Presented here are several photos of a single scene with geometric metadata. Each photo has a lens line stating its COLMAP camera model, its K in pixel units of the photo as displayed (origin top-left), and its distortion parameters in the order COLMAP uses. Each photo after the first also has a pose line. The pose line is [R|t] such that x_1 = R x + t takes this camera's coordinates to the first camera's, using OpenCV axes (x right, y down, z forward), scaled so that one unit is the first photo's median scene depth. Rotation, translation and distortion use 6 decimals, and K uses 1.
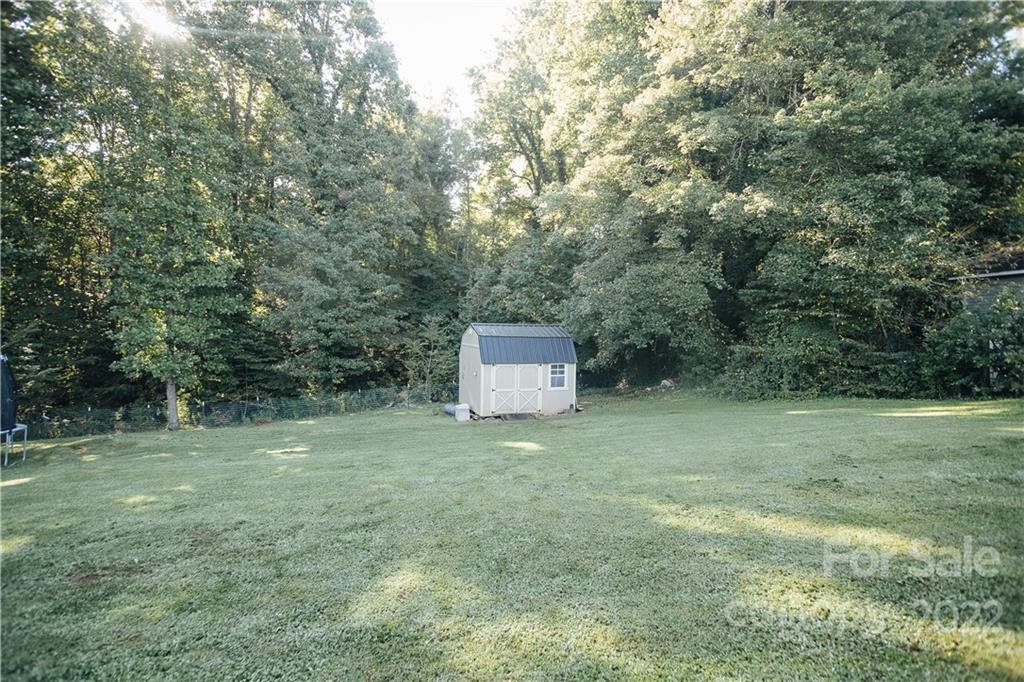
lens RADIAL K [[522.4, 0, 511.4], [0, 522.4, 348.9], [0, 0, 1]] dist [-0.022630, 0.000898]
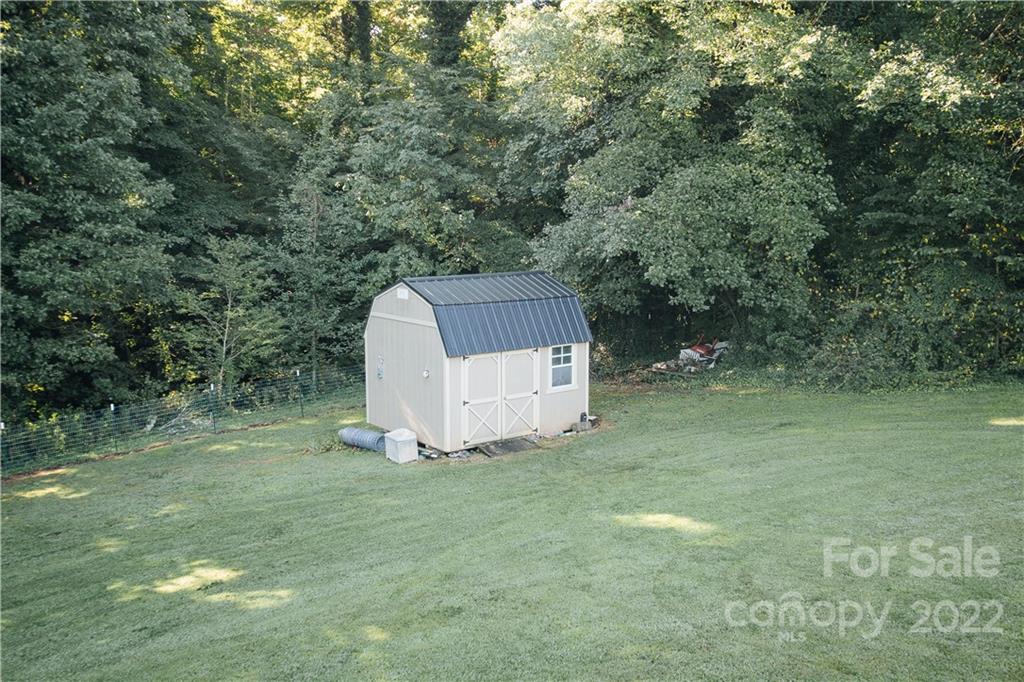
lens RADIAL K [[1011.8, 0, 512.0], [0, 1011.8, 341.0], [0, 0, 1]] dist [0.096833, -0.002125]
pose [[0.948958, -0.060689, 0.309508, -0.305882], [0.029050, 0.993960, 0.105830, -0.094962], [-0.314061, -0.091437, 0.944989, -0.018092]]
